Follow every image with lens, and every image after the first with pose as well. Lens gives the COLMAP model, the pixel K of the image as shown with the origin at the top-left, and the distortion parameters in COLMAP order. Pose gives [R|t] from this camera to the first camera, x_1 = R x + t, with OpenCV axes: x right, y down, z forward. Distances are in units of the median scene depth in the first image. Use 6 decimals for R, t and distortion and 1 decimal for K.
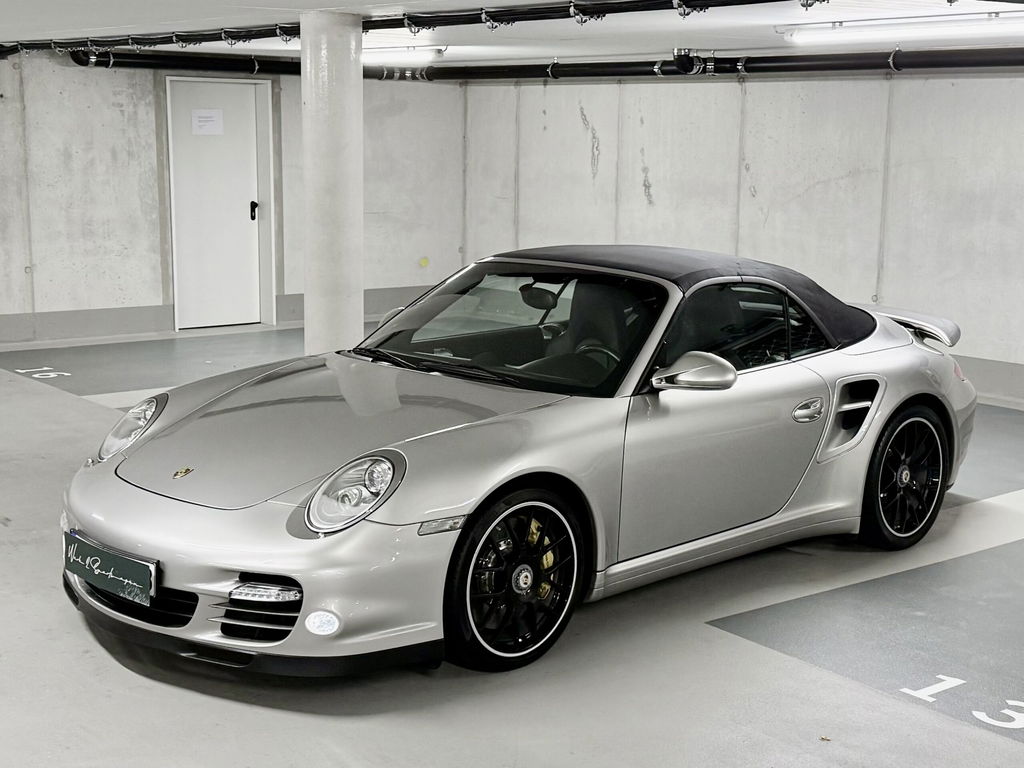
lens RADIAL K [[1482.8, 0, 479.4], [0, 1482.8, 398.2], [0, 0, 1]] dist [0.169076, -0.272692]
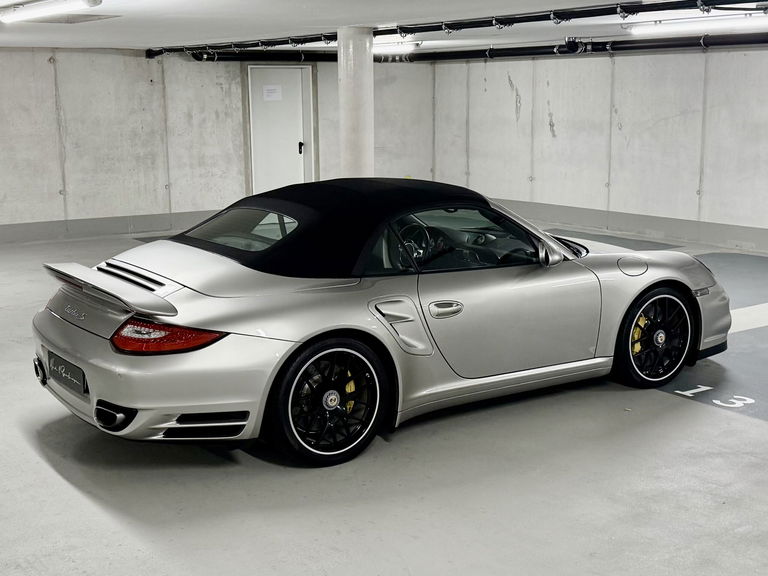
lens RADIAL K [[1060.1, 0, 347.3], [0, 1060.1, 290.4], [0, 0, 1]] dist [0.179050, -0.370530]
pose [[0.995600, -0.009811, -0.093194, 0.002700], [0.010130, 0.999944, 0.002952, 0.027357], [0.093160, -0.003883, 0.995644, -0.146744]]
